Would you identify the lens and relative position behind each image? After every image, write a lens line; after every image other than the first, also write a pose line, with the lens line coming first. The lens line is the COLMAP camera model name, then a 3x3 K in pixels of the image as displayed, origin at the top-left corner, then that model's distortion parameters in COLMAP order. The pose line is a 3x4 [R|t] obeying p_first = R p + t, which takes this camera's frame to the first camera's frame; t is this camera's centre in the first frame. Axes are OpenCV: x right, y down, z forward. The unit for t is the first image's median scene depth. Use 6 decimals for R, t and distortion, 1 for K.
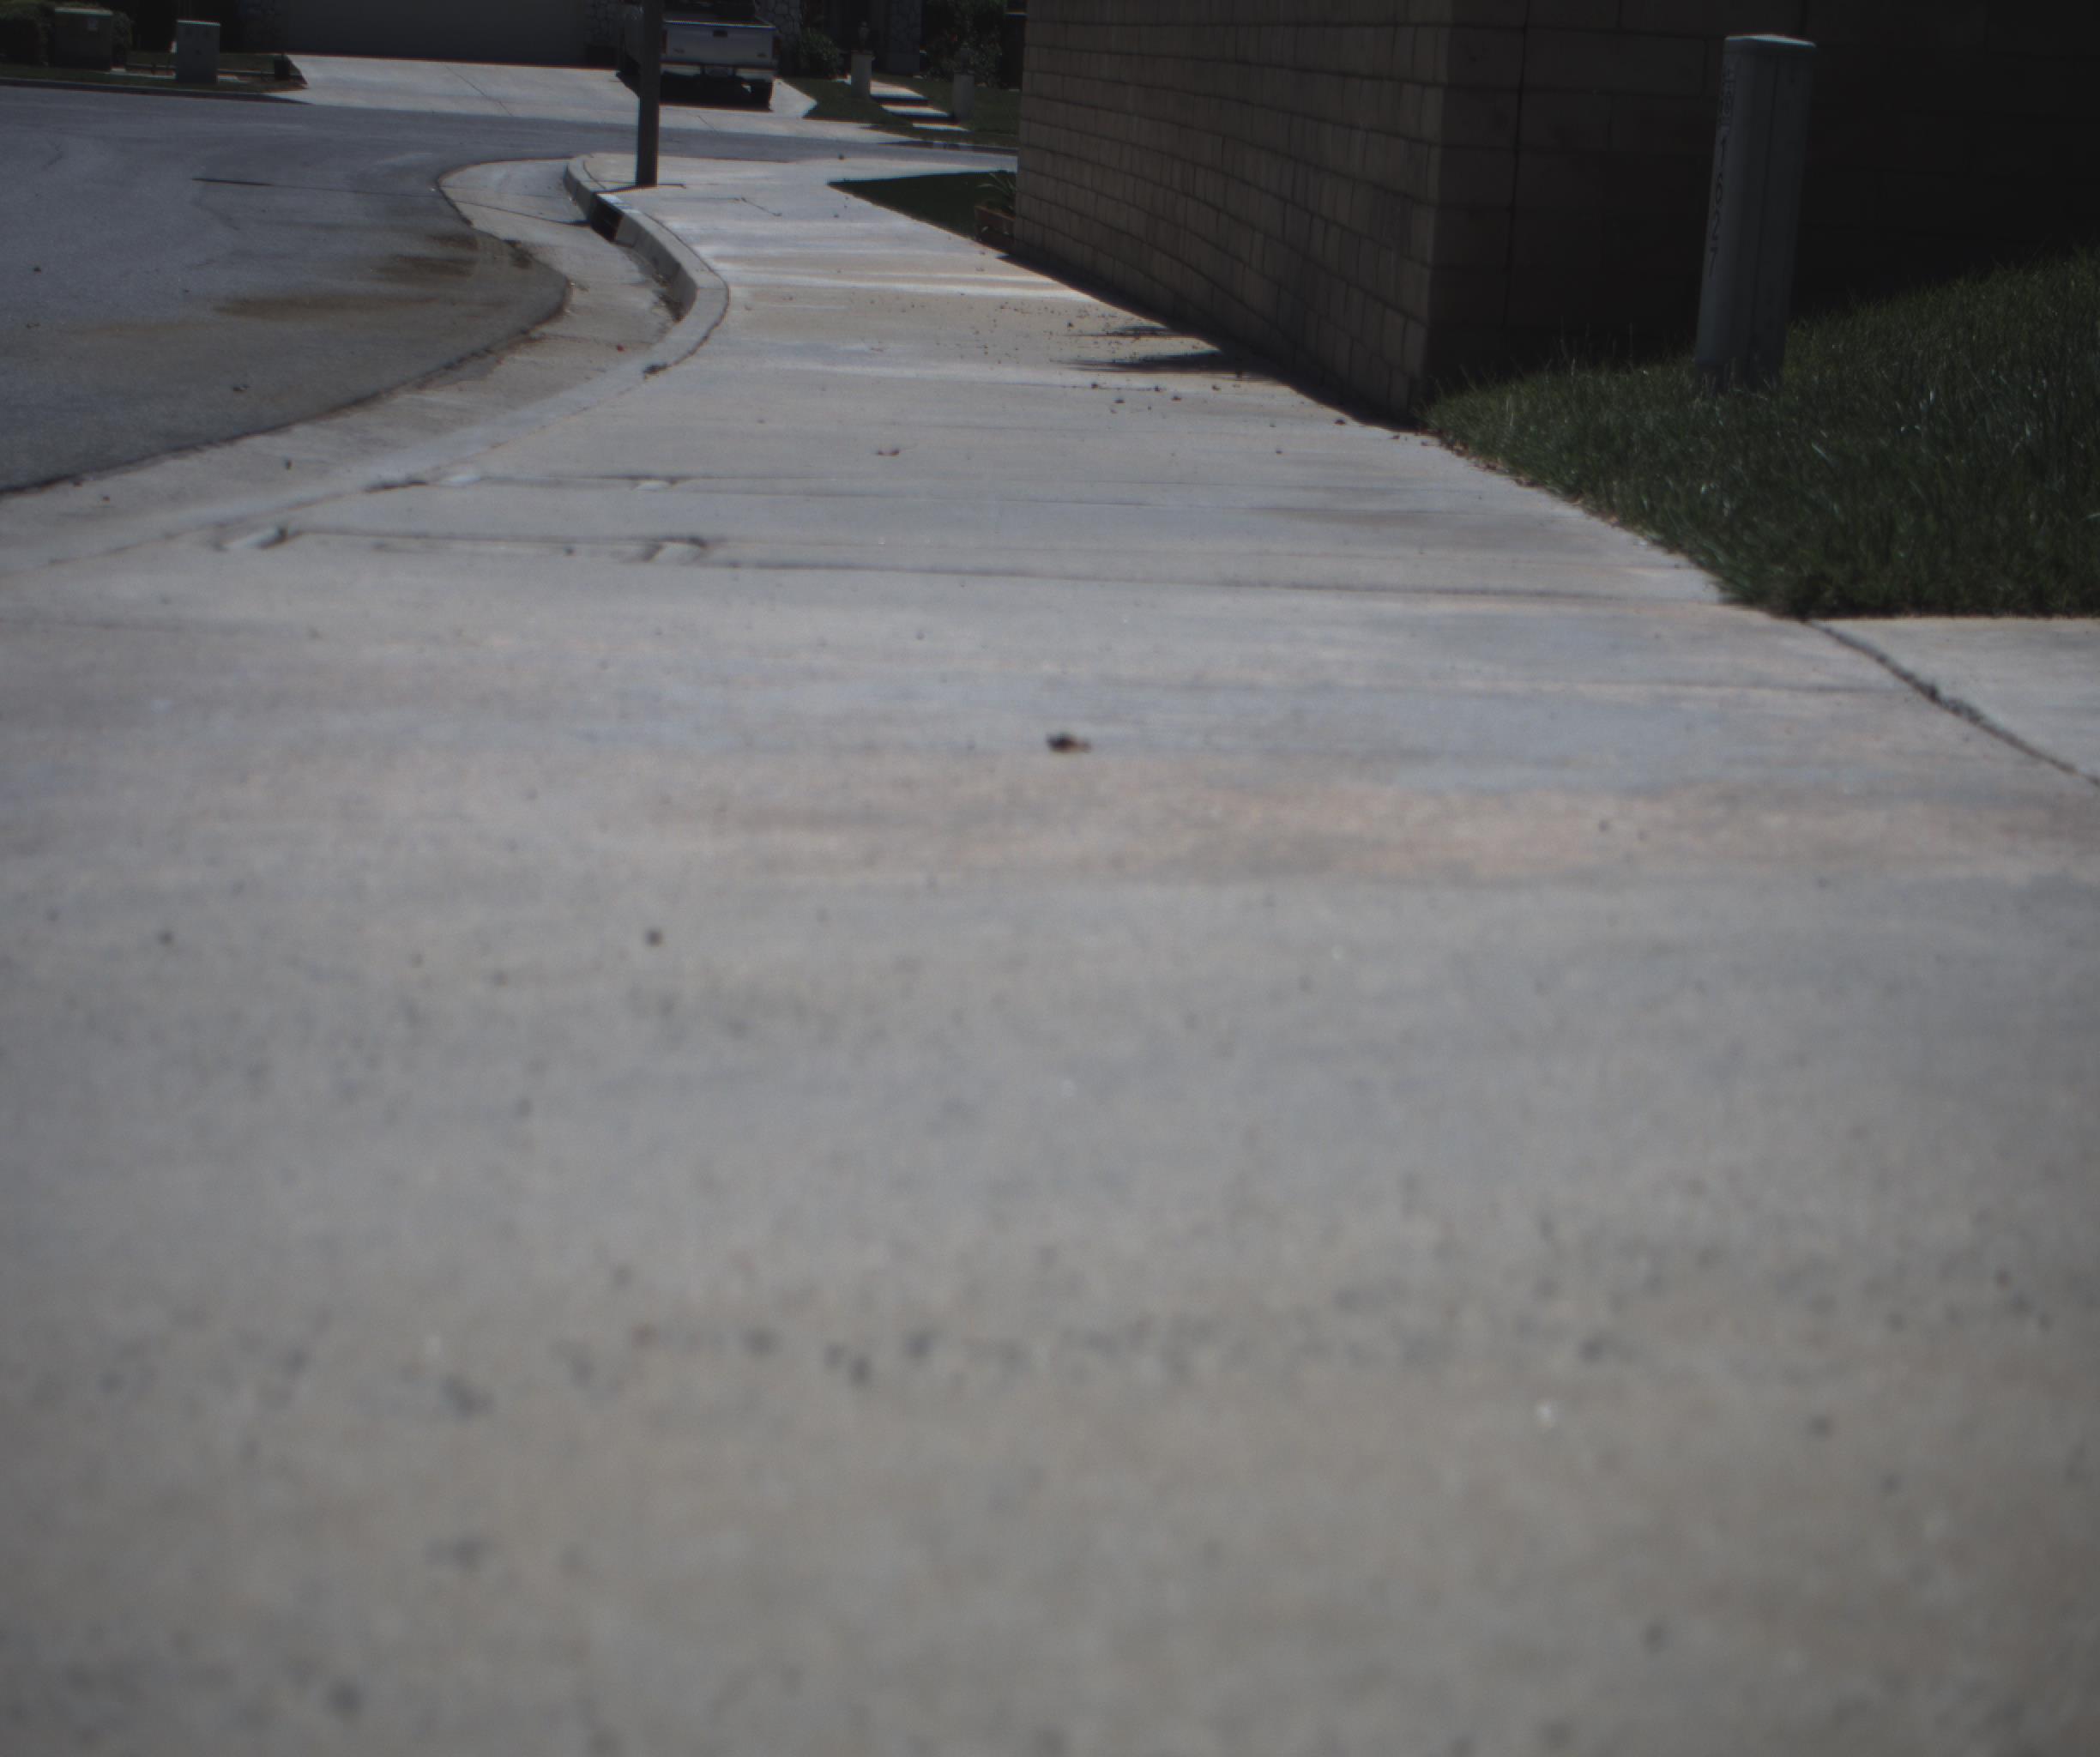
lens RADIAL K [[3873.8, 0, 1050.0], [0, 3873.8, 878.5], [0, 0, 1]] dist [-0.175708, 0.771203]
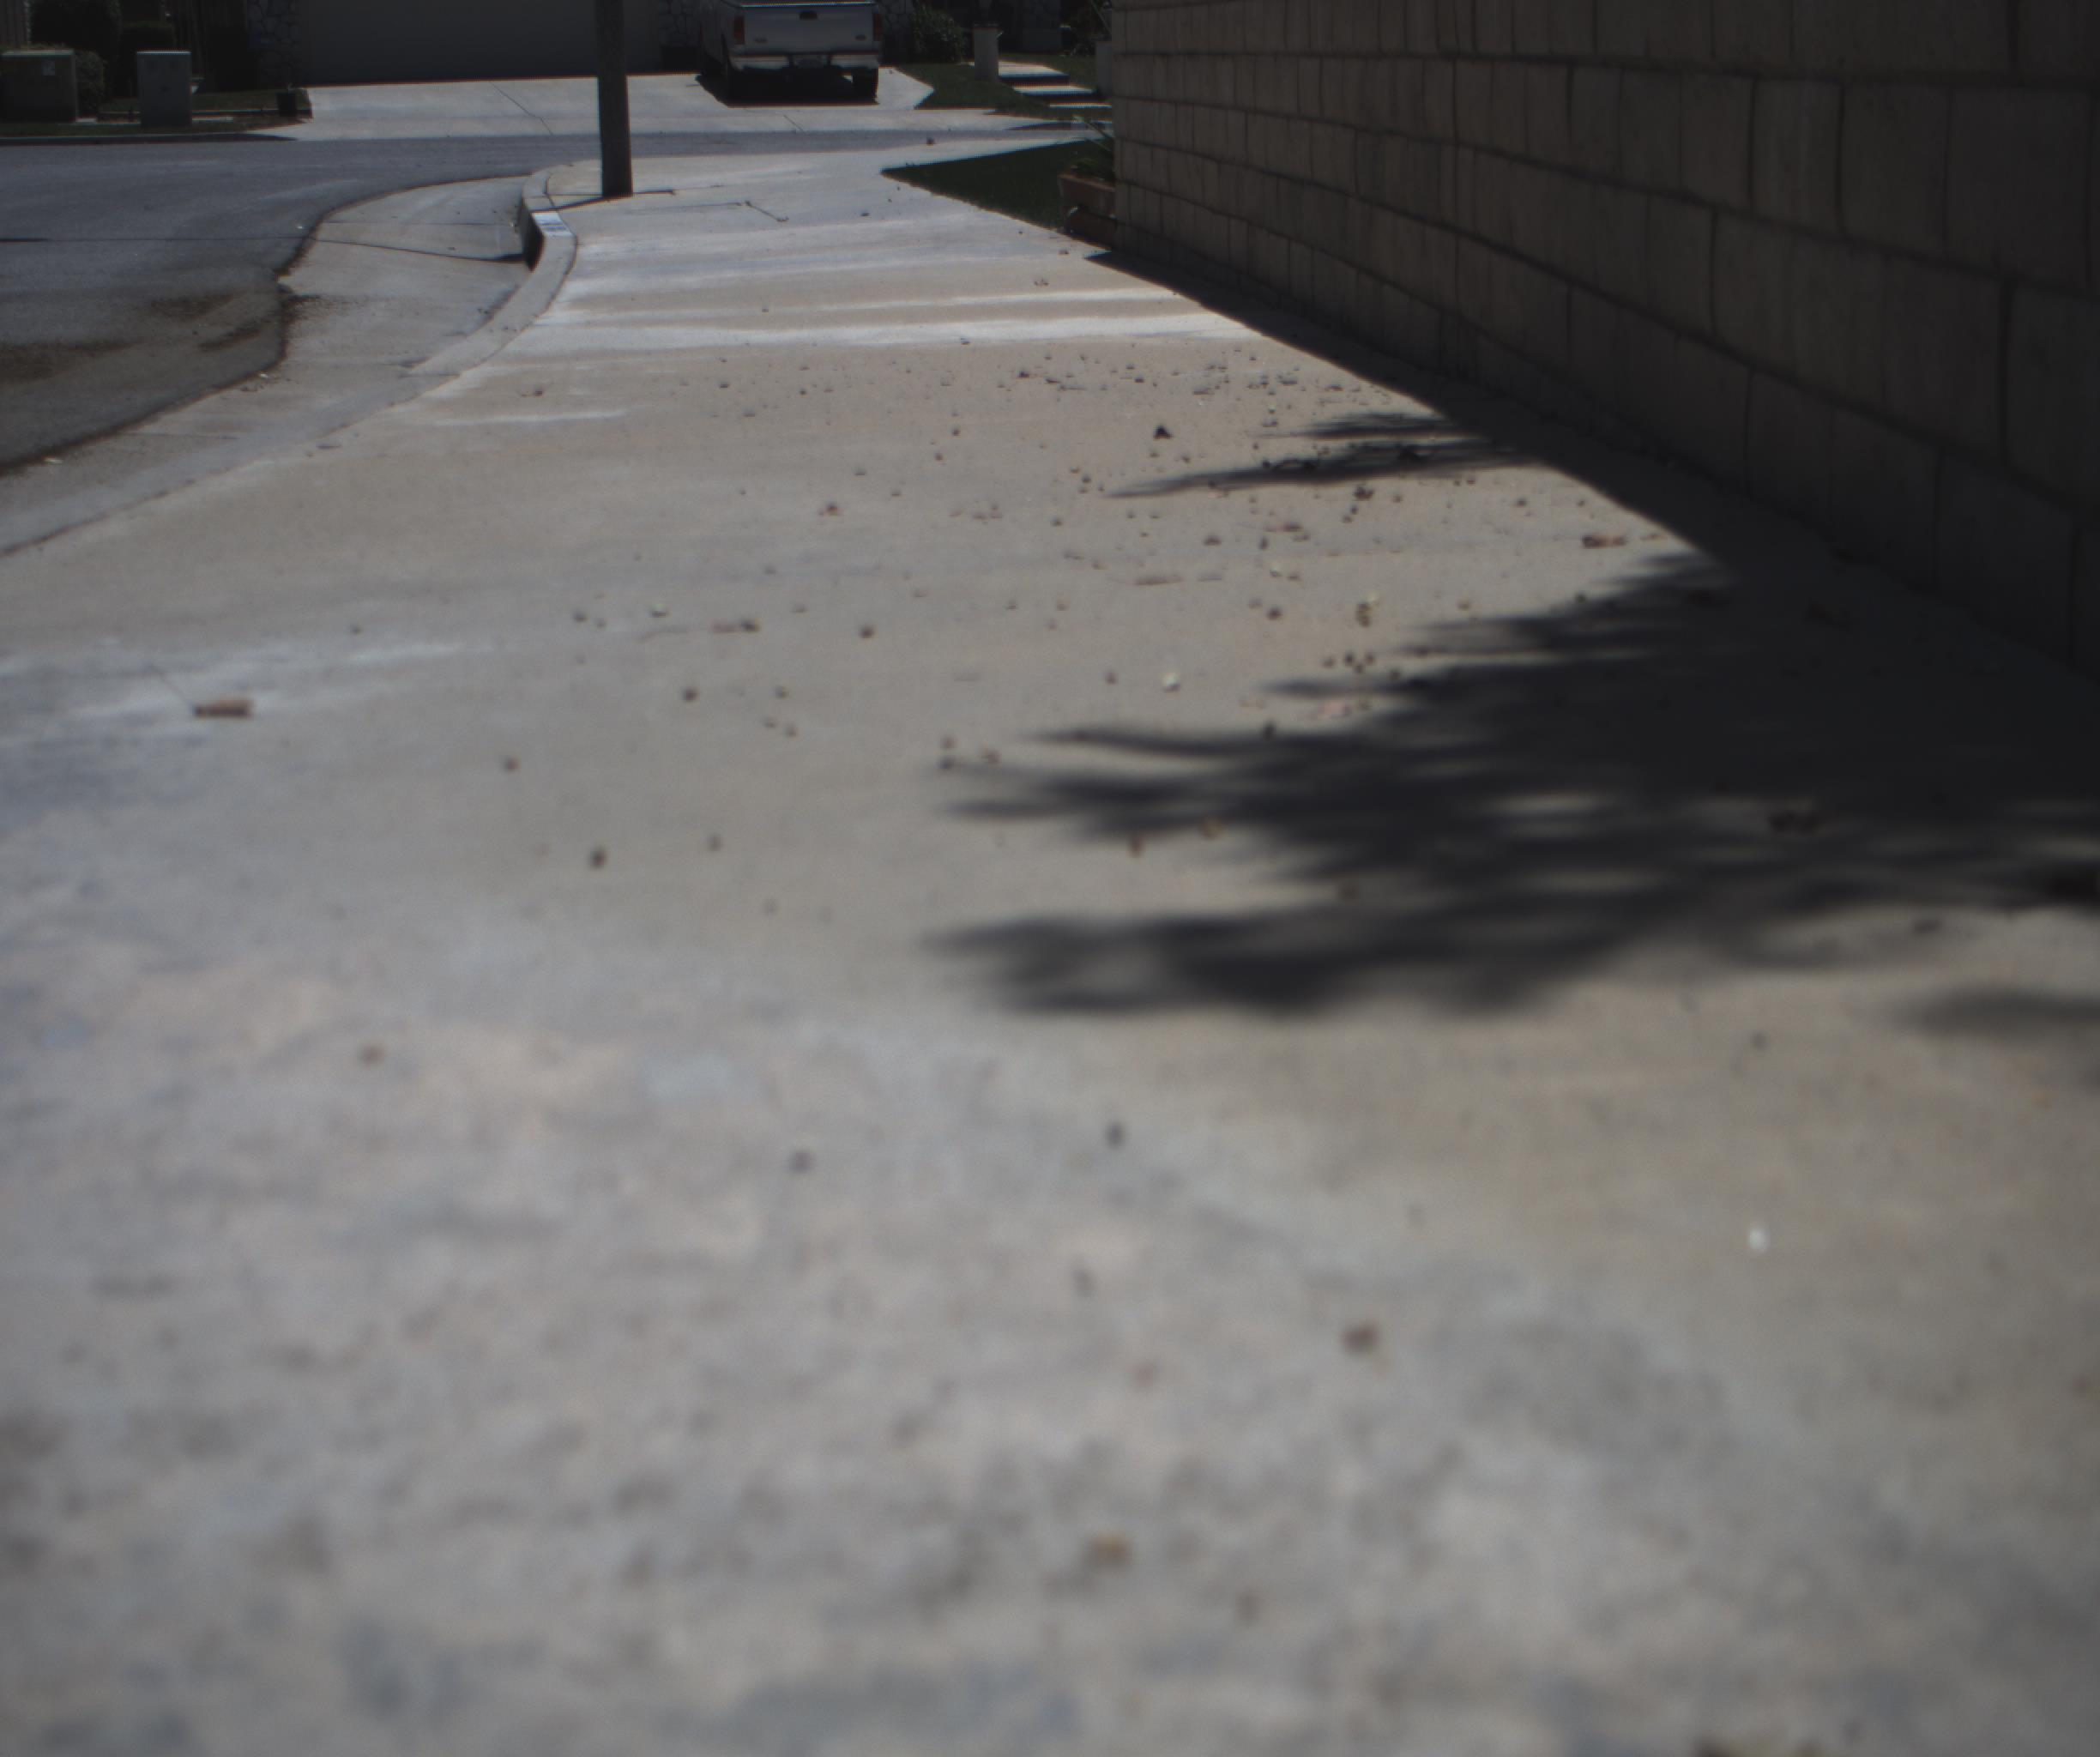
lens RADIAL K [[3873.8, 0, 1050.0], [0, 3873.8, 878.5], [0, 0, 1]] dist [-0.175708, 0.771203]
pose [[0.995328, -0.073634, -0.062448, 0.007452], [0.073566, 0.997285, -0.003397, -0.054918], [0.062528, -0.001213, 0.998042, 0.347735]]
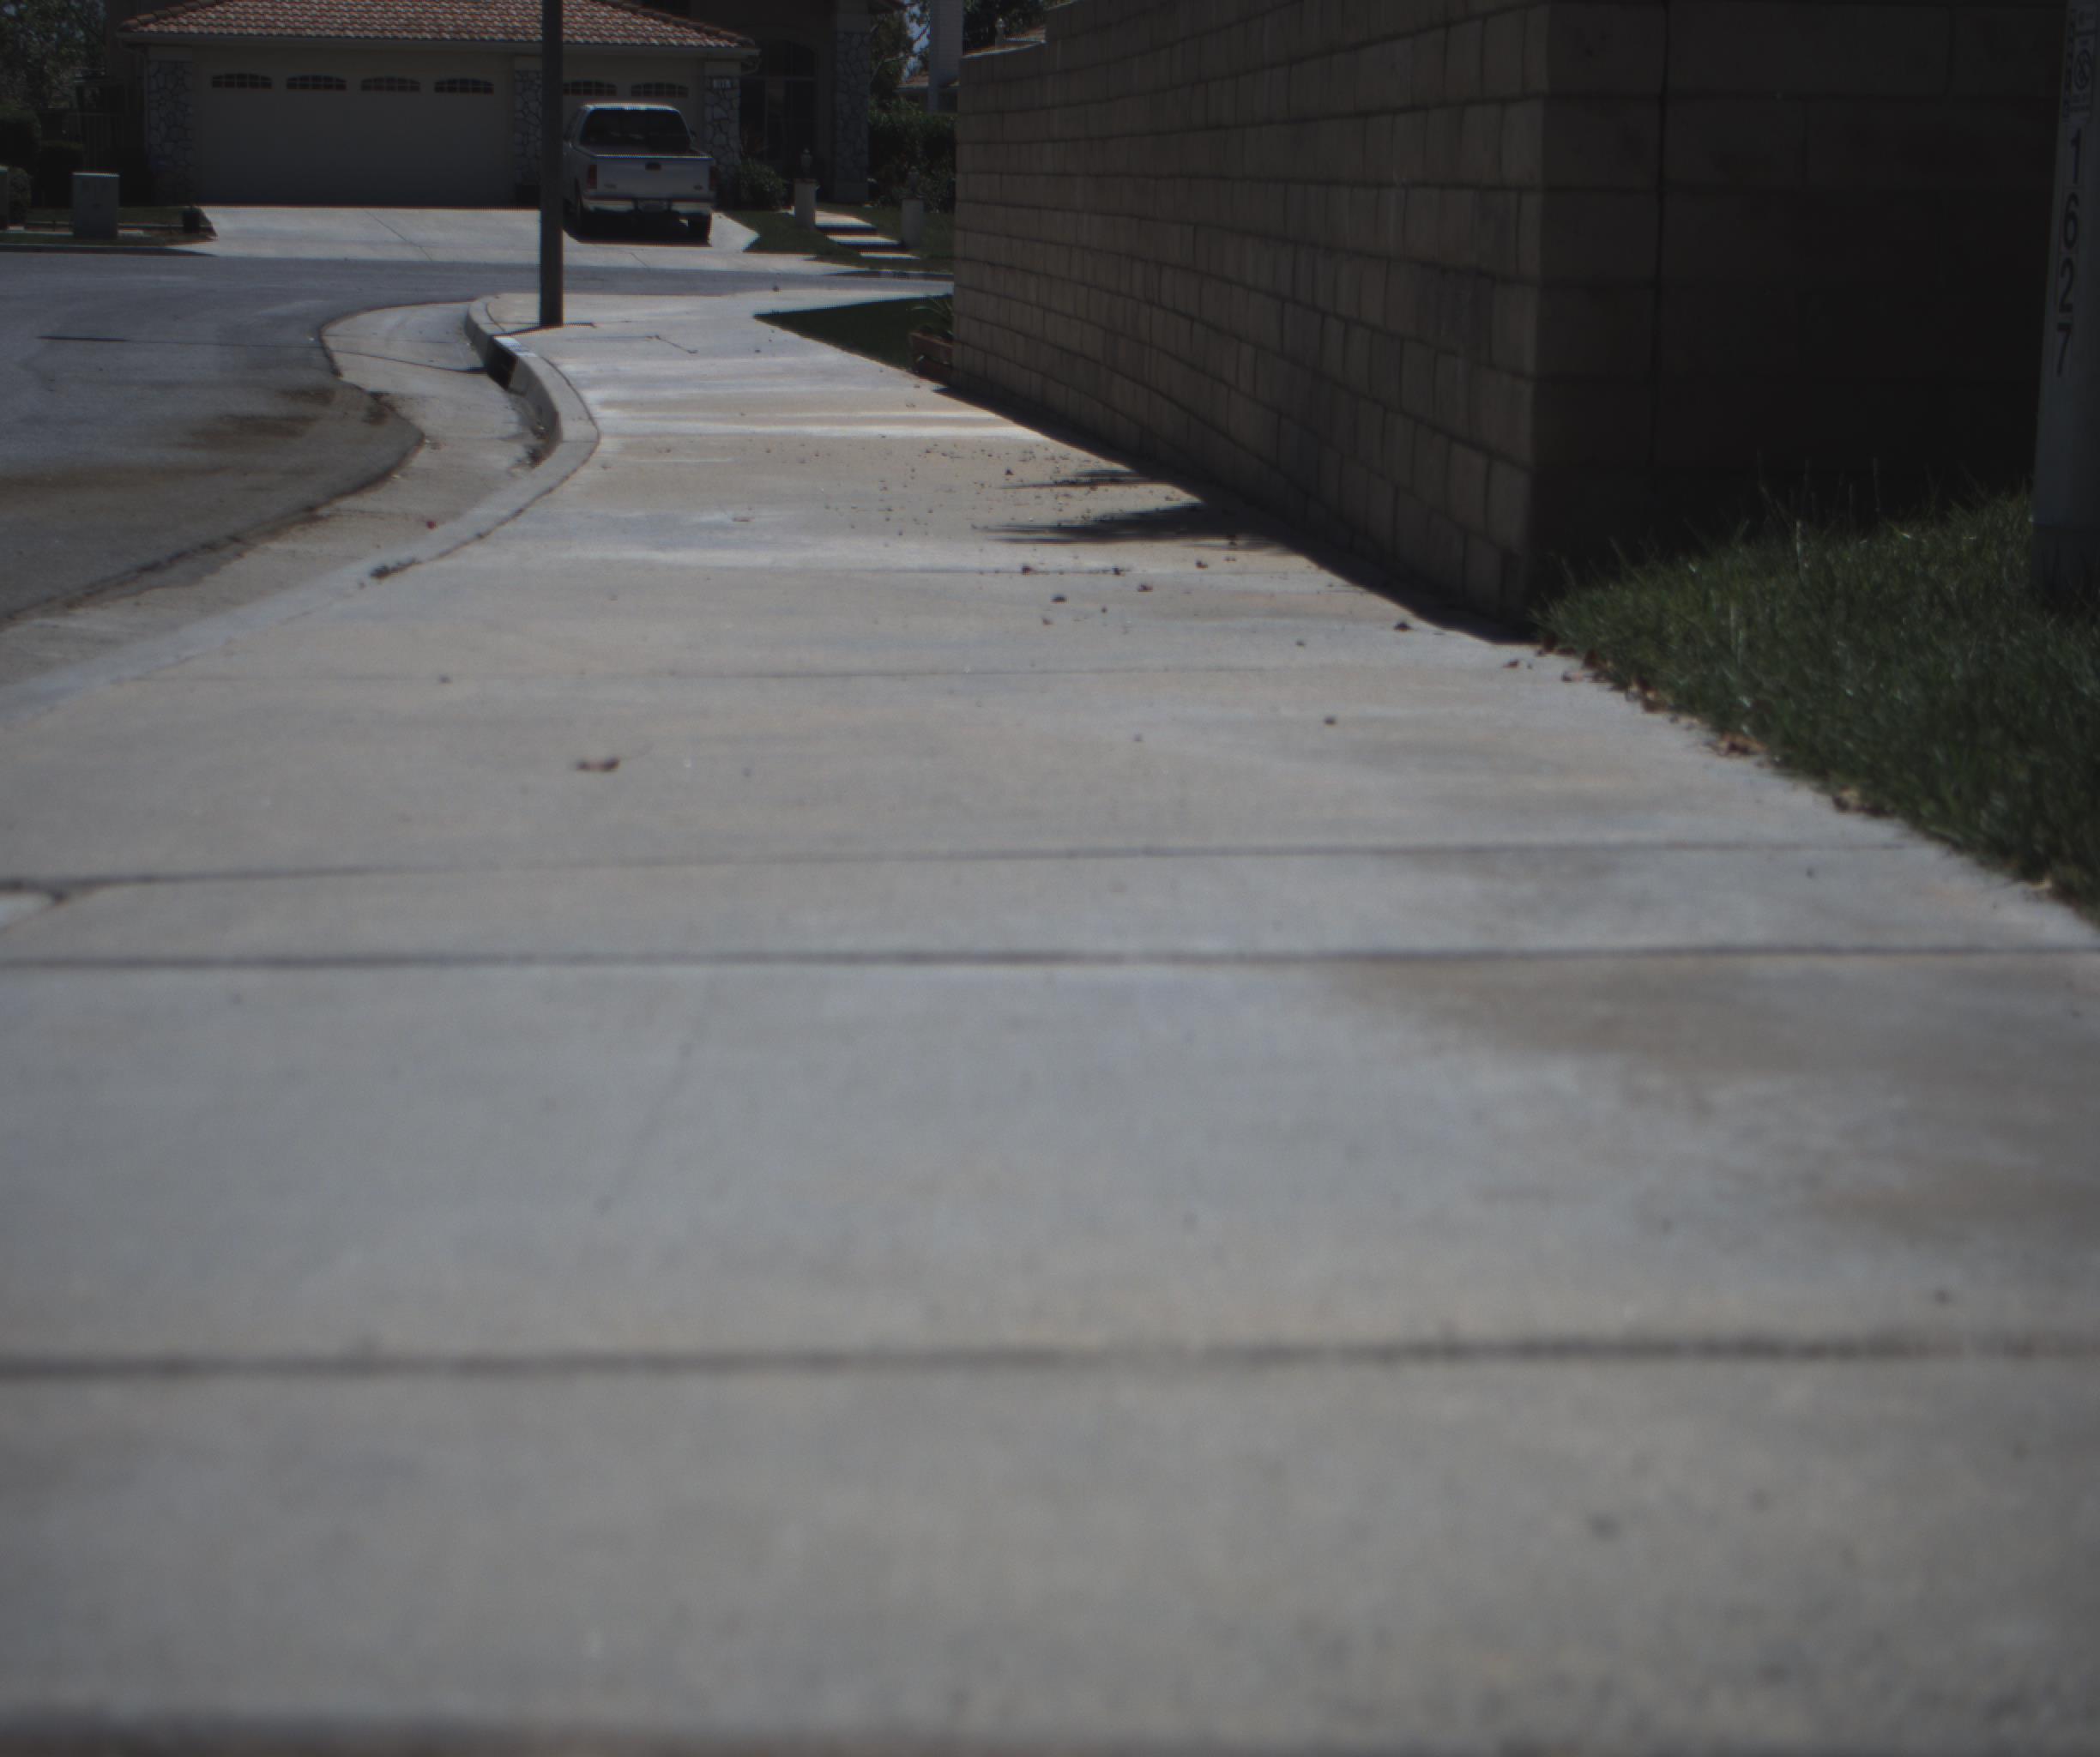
lens RADIAL K [[3873.8, 0, 1050.0], [0, 3873.8, 878.5], [0, 0, 1]] dist [-0.175708, 0.771203]
pose [[0.999263, -0.038261, 0.002999, 0.004314], [0.038339, 0.998707, -0.033390, -0.018341], [-0.001717, 0.033481, 0.999438, 0.115833]]
